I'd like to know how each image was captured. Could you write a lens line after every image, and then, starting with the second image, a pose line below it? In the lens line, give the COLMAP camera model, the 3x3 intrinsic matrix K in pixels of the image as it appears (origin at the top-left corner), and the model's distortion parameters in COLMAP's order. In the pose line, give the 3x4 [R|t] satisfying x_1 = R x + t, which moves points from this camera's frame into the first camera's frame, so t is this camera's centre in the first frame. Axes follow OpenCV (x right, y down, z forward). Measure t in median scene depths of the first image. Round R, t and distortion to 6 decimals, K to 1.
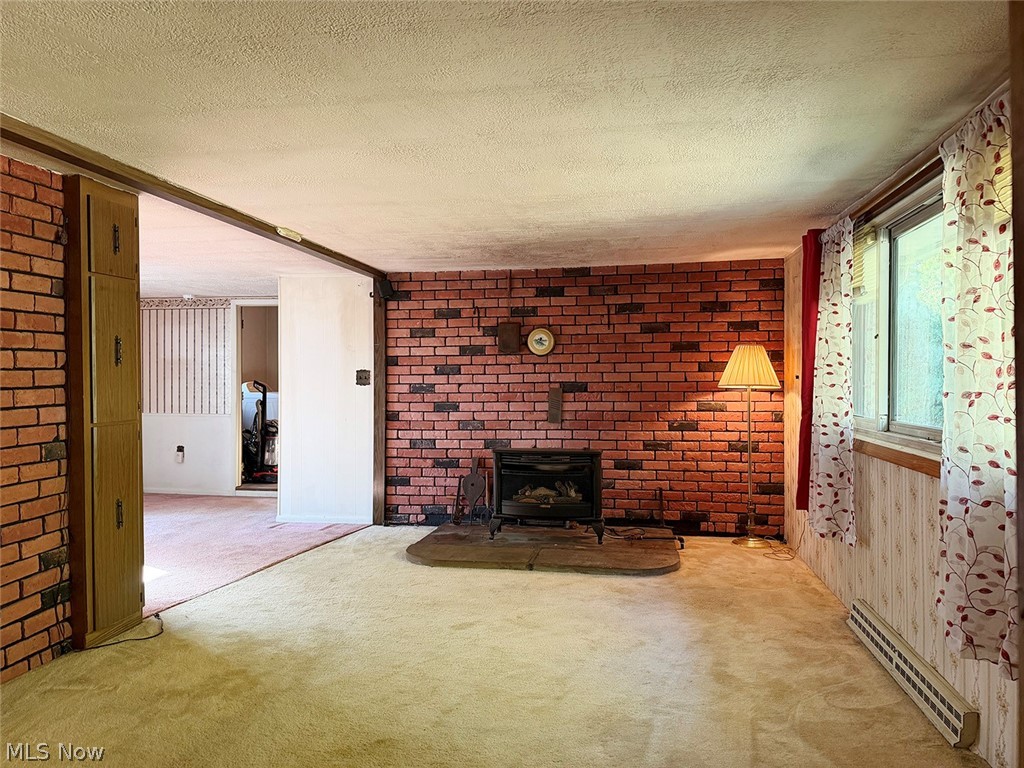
lens RADIAL K [[710.9, 0, 508.9], [0, 710.9, 382.6], [0, 0, 1]] dist [0.010246, -0.012938]
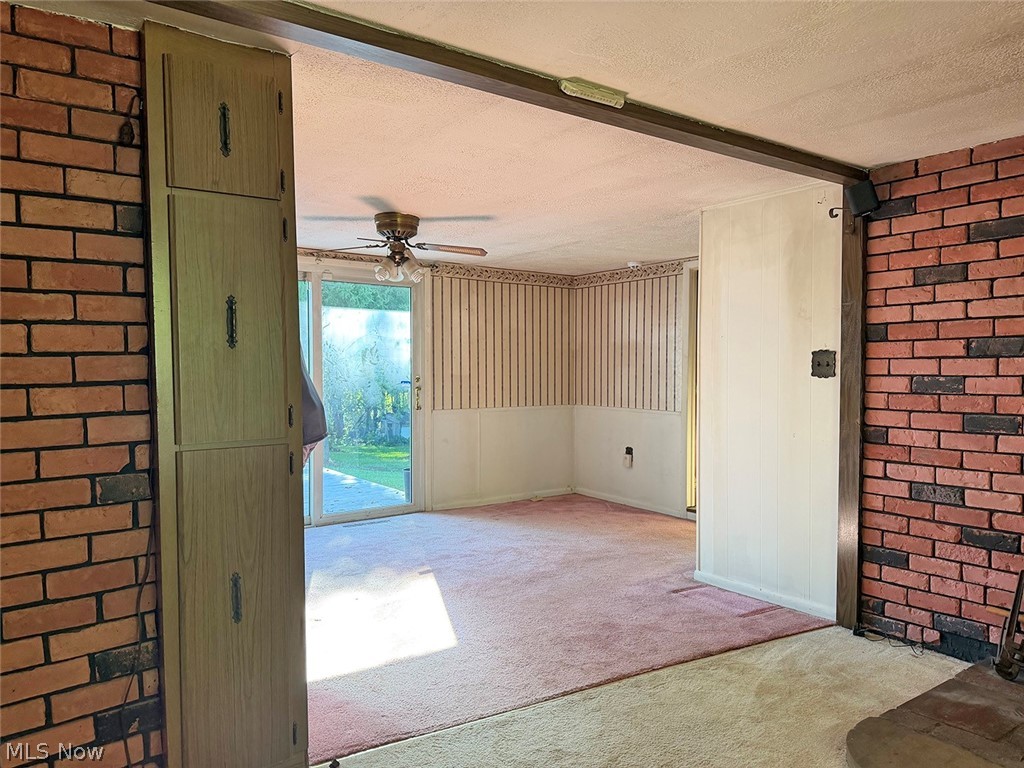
lens RADIAL K [[710.9, 0, 506.8], [0, 710.9, 388.9], [0, 0, 1]] dist [0.010246, -0.012938]
pose [[0.716496, 0.019627, -0.697315, 0.012801], [0.000111, 0.999601, 0.028249, -0.003225], [0.697592, -0.020318, 0.716207, 0.425255]]
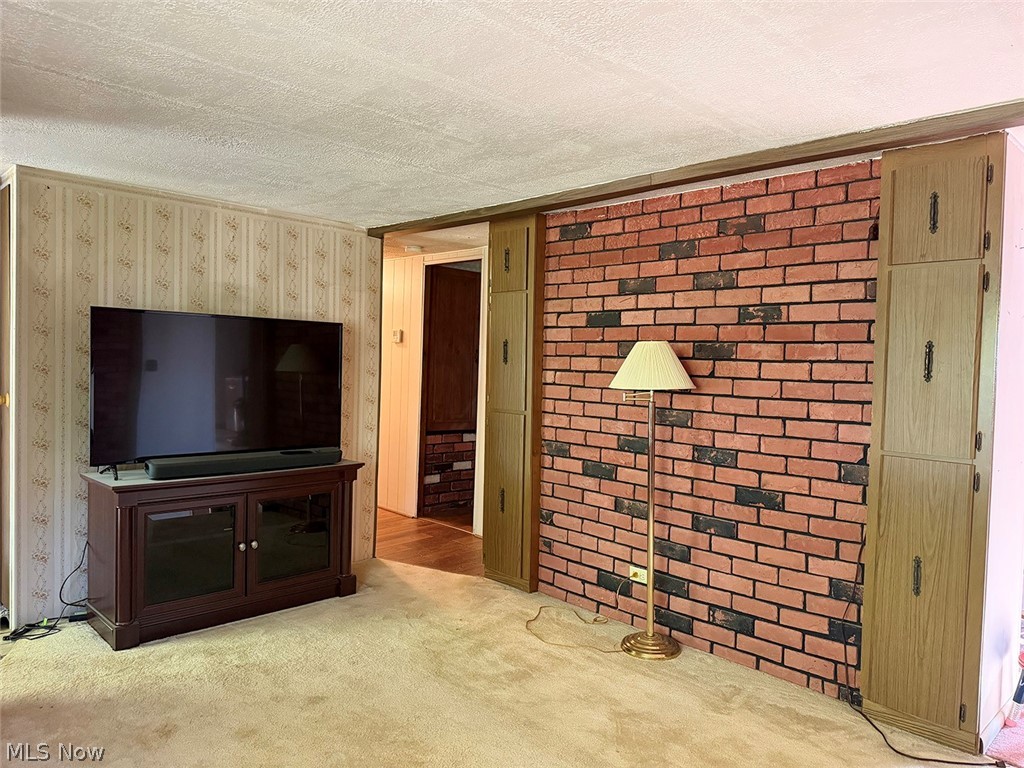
lens RADIAL K [[710.9, 0, 518.0], [0, 710.9, 384.1], [0, 0, 1]] dist [0.010246, -0.012938]
pose [[-0.576039, 0.015298, -0.817279, 0.181405], [-0.033780, 0.998525, 0.042499, -0.021768], [0.816724, 0.052088, -0.574673, 0.622053]]
